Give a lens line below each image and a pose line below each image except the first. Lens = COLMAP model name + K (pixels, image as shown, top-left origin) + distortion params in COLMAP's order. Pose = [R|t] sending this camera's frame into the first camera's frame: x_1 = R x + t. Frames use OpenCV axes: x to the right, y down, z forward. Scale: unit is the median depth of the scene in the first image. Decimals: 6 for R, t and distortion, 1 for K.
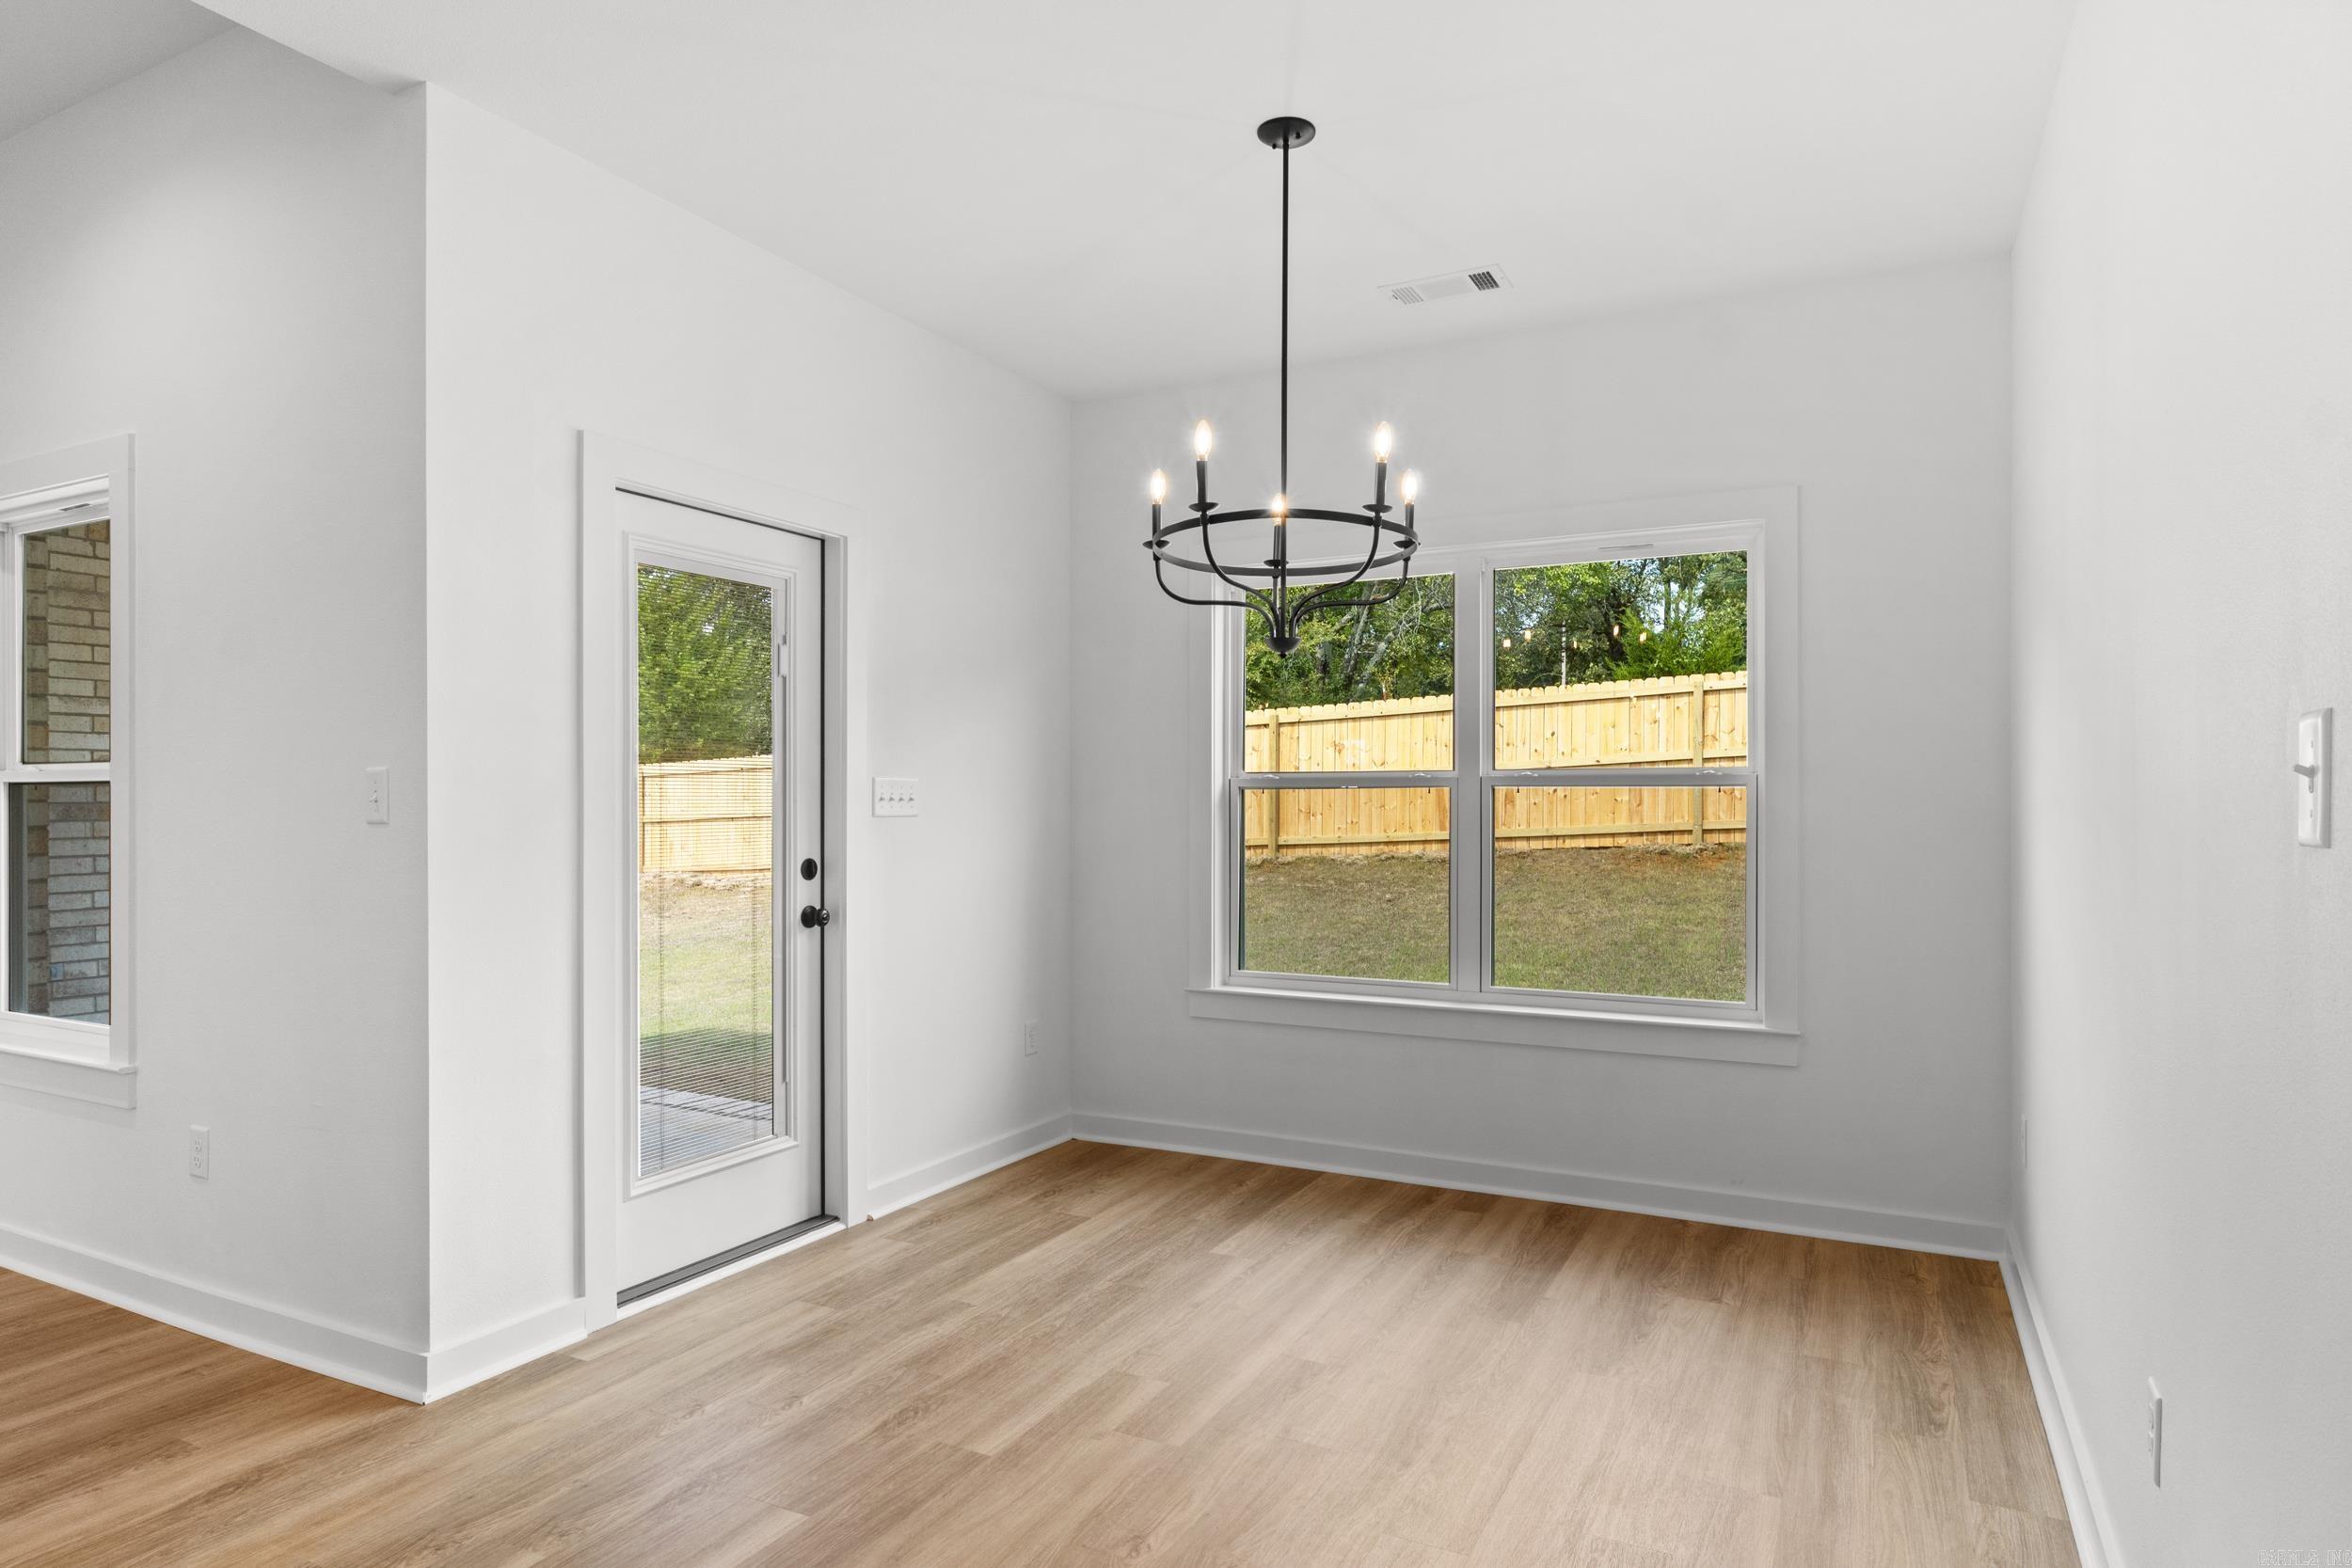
lens RADIAL K [[1348.2, 0, 1186.2], [0, 1348.2, 806.4], [0, 0, 1]] dist [0.001797, -0.002418]
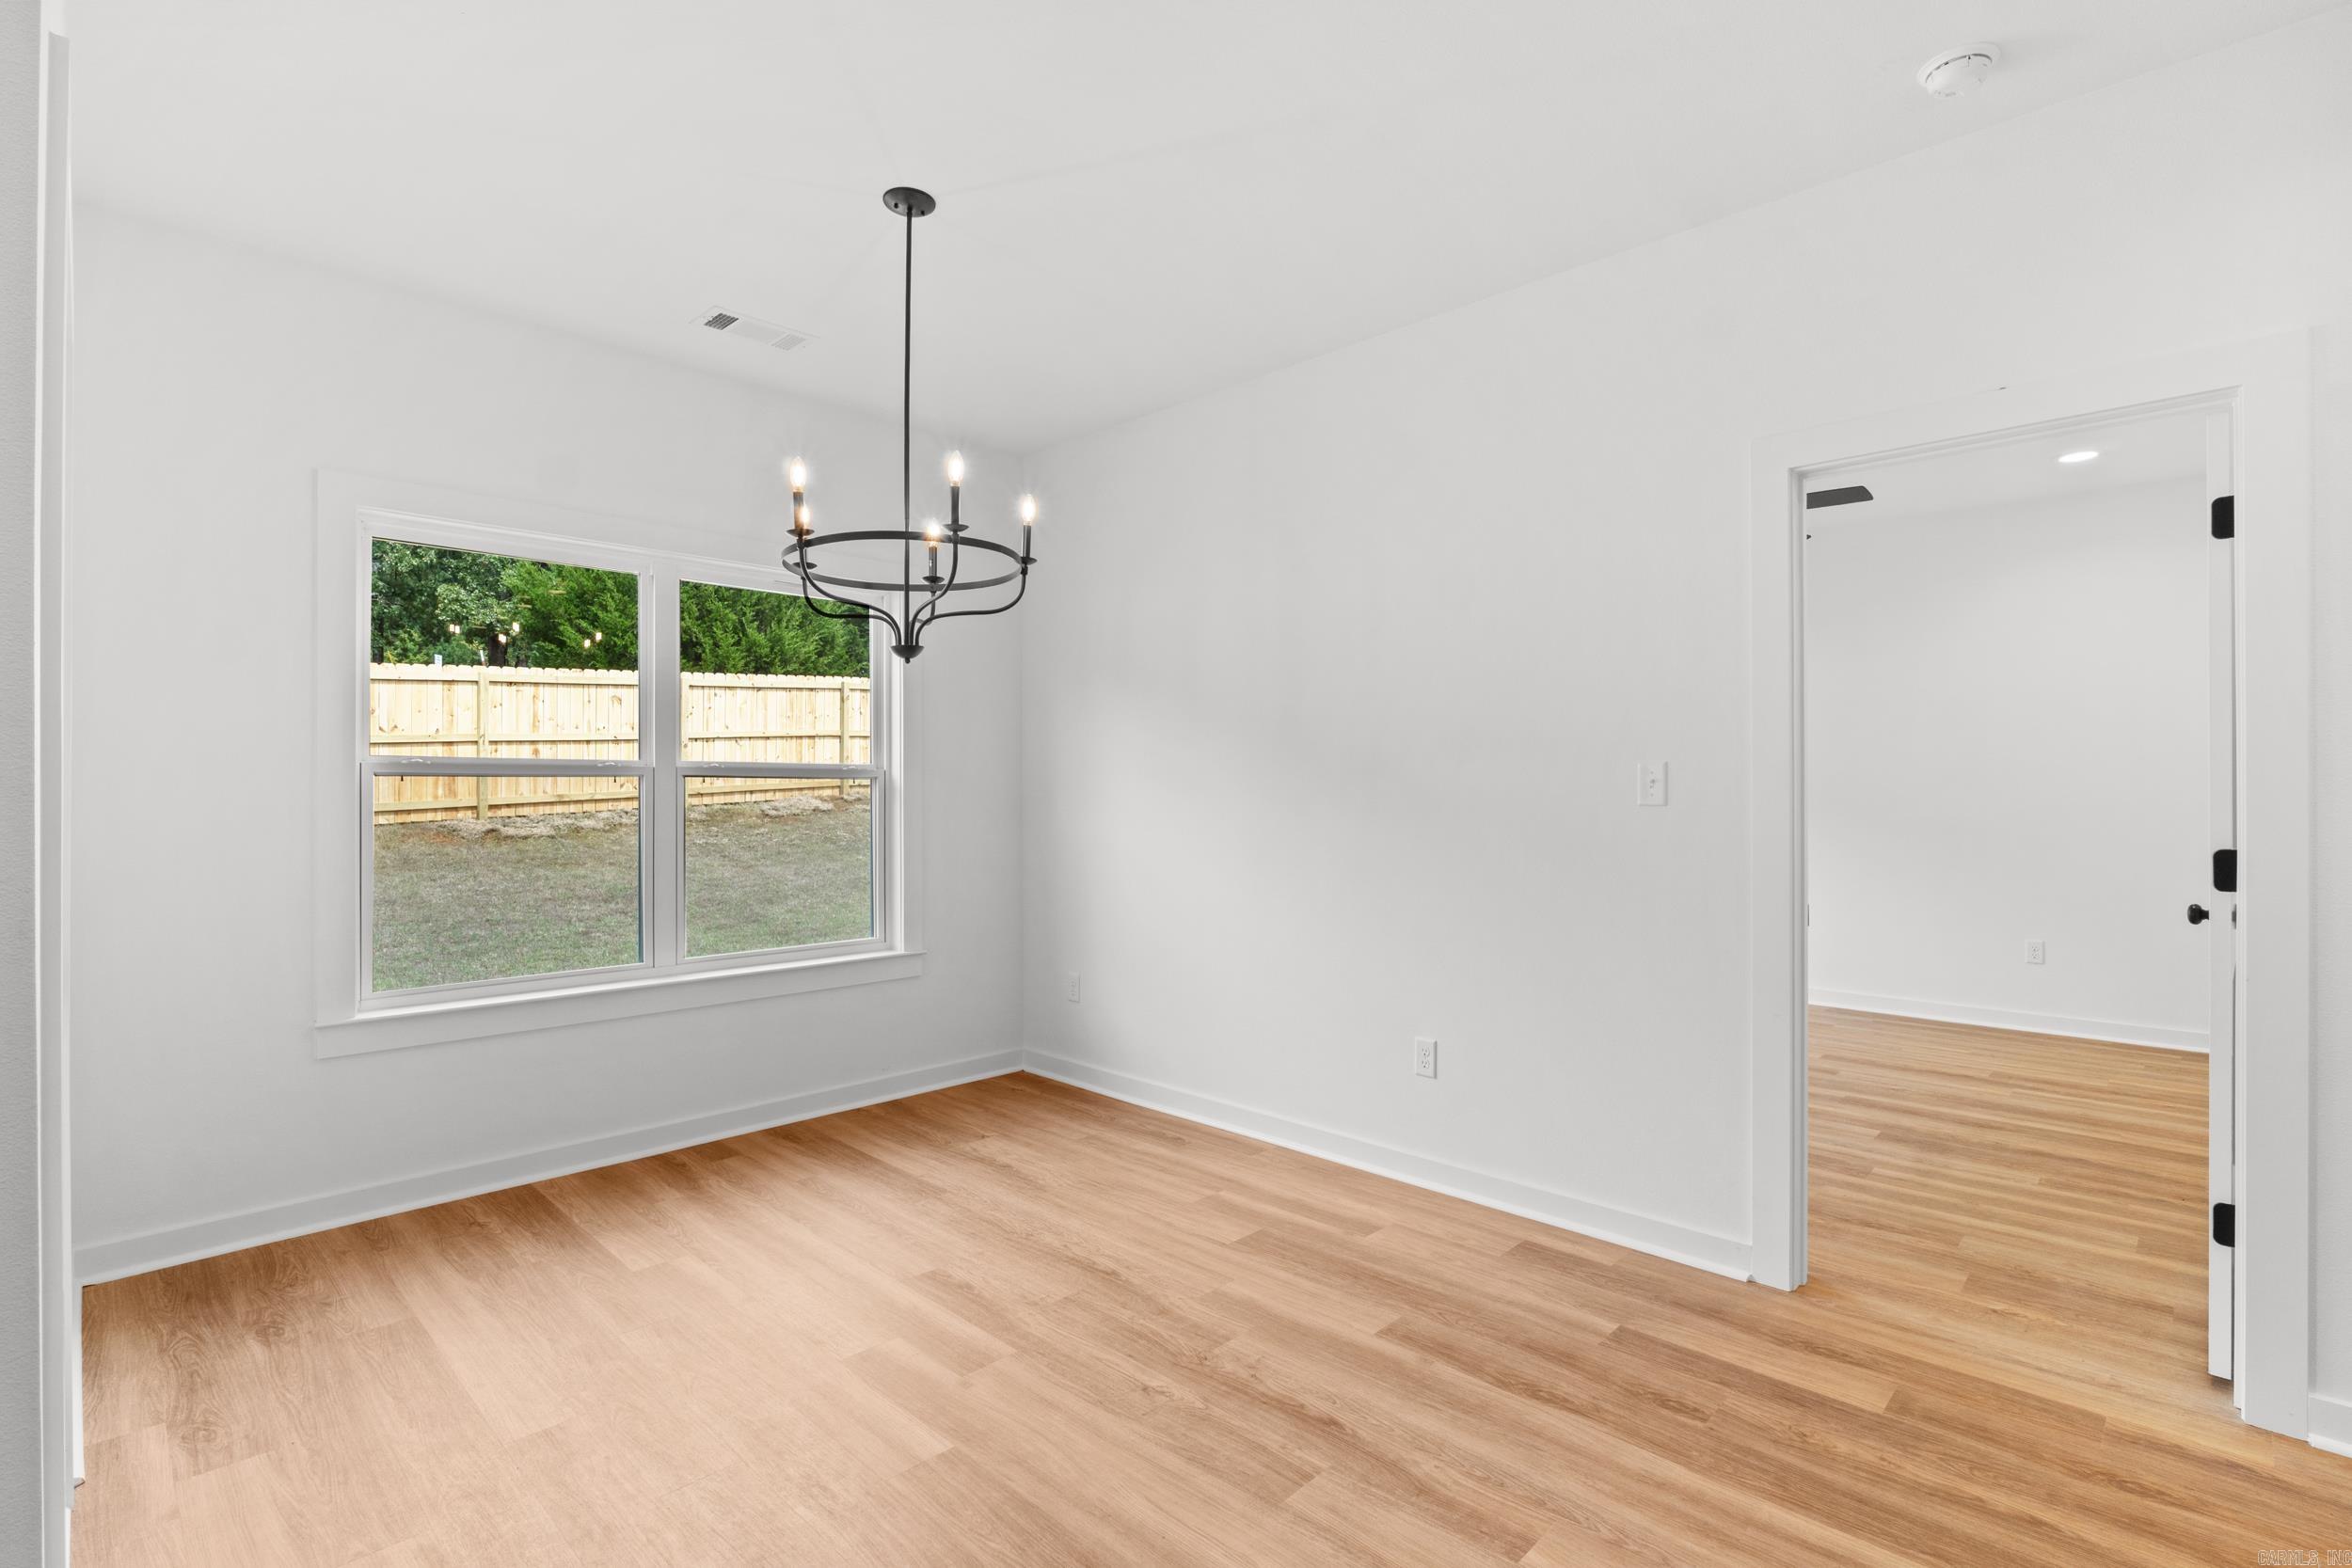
lens RADIAL K [[1095.4, 0, 1180.1], [0, 1095.4, 784.3], [0, 0, 1]] dist [-0.000249, -0.000872]
pose [[0.280637, 0.007958, 0.959781, -0.574397], [0.001728, 0.999960, -0.008796, 0.000820], [-0.959812, 0.004127, 0.280612, 0.400361]]
